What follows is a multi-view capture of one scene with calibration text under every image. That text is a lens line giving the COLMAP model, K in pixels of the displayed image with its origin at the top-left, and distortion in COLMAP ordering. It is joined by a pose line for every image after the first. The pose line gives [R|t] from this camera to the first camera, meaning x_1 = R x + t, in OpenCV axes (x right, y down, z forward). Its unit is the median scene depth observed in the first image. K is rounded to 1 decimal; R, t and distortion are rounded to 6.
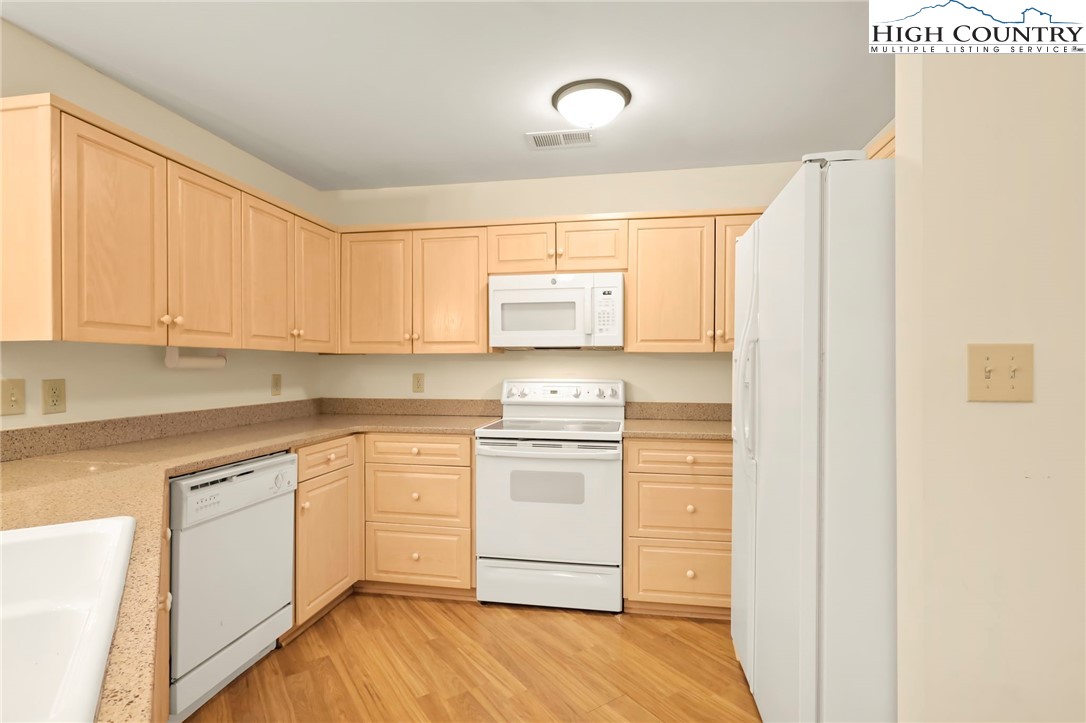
lens RADIAL K [[529.9, 0, 543.2], [0, 529.9, 363.1], [0, 0, 1]] dist [0.000154, 0.000956]
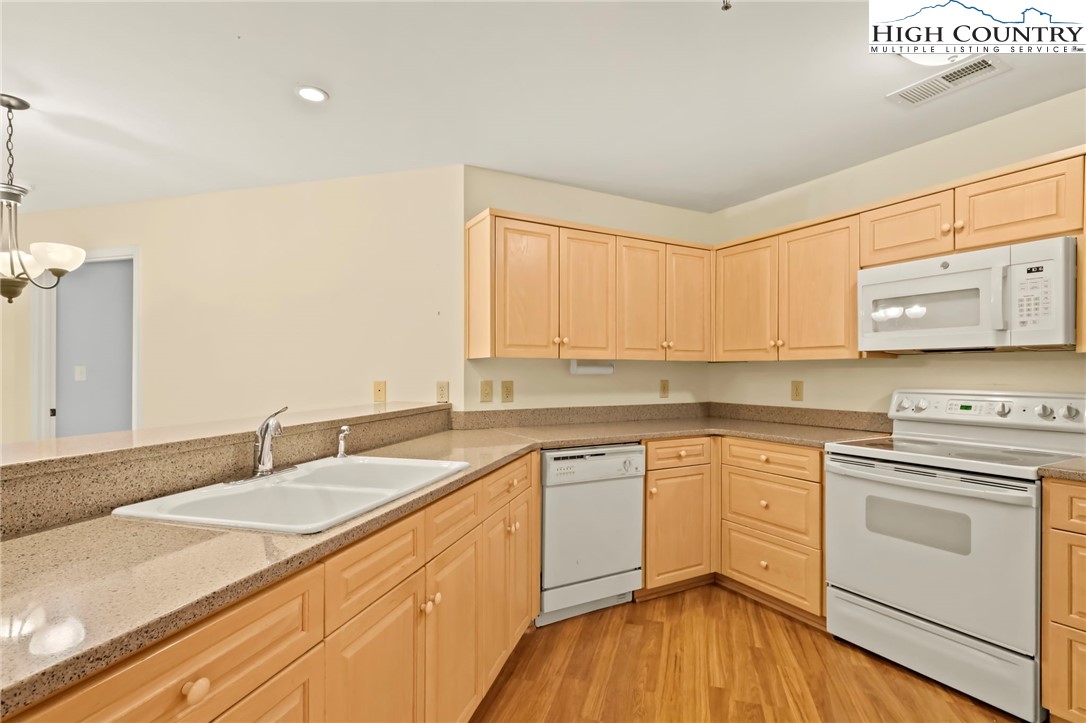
lens RADIAL K [[529.9, 0, 544.7], [0, 529.9, 369.4], [0, 0, 1]] dist [0.000154, 0.000956]
pose [[0.634003, -0.003827, -0.773321, 0.277521], [0.002716, 0.999993, -0.002722, 0.000226], [0.773326, -0.000374, 0.634009, 0.052613]]
